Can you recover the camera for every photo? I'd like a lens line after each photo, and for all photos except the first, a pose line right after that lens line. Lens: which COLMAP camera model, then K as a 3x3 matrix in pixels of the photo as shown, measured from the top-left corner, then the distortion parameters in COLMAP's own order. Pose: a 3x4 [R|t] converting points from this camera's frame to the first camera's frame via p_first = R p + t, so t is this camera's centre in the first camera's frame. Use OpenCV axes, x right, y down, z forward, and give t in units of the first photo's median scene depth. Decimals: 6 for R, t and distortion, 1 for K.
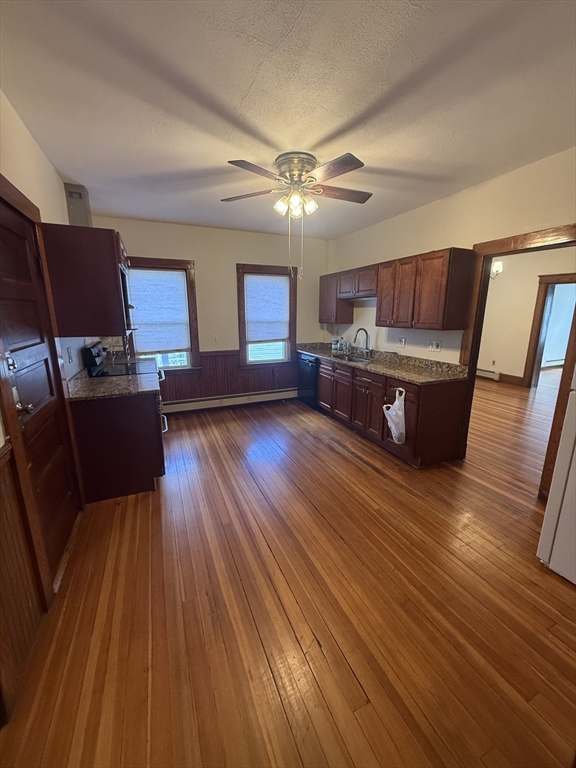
lens RADIAL K [[308.4, 0, 289.8], [0, 308.4, 385.7], [0, 0, 1]] dist [-0.002724, -0.000138]
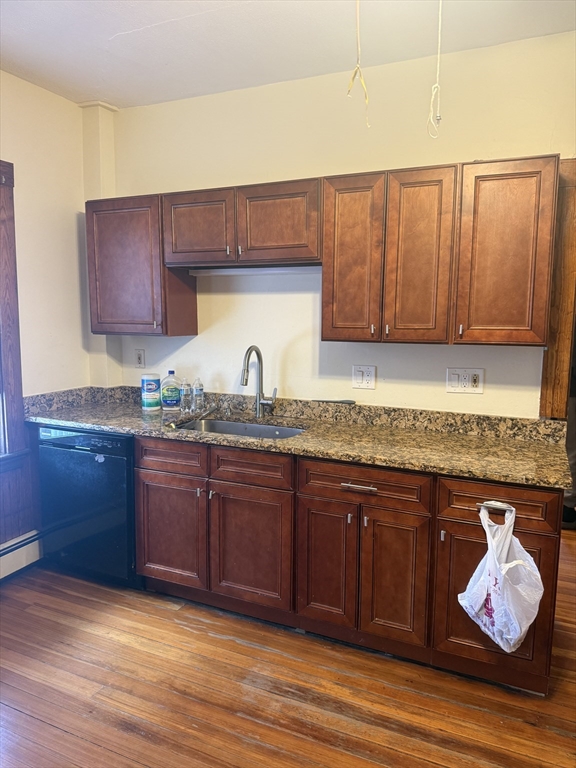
lens RADIAL K [[550.7, 0, 286.6], [0, 550.7, 383.4], [0, 0, 1]] dist [0.035862, -0.007185]
pose [[0.741764, -0.083555, 0.665436, -0.215910], [0.148448, 0.988053, -0.041411, -0.116981], [-0.654026, 0.129500, 0.745305, 0.520318]]
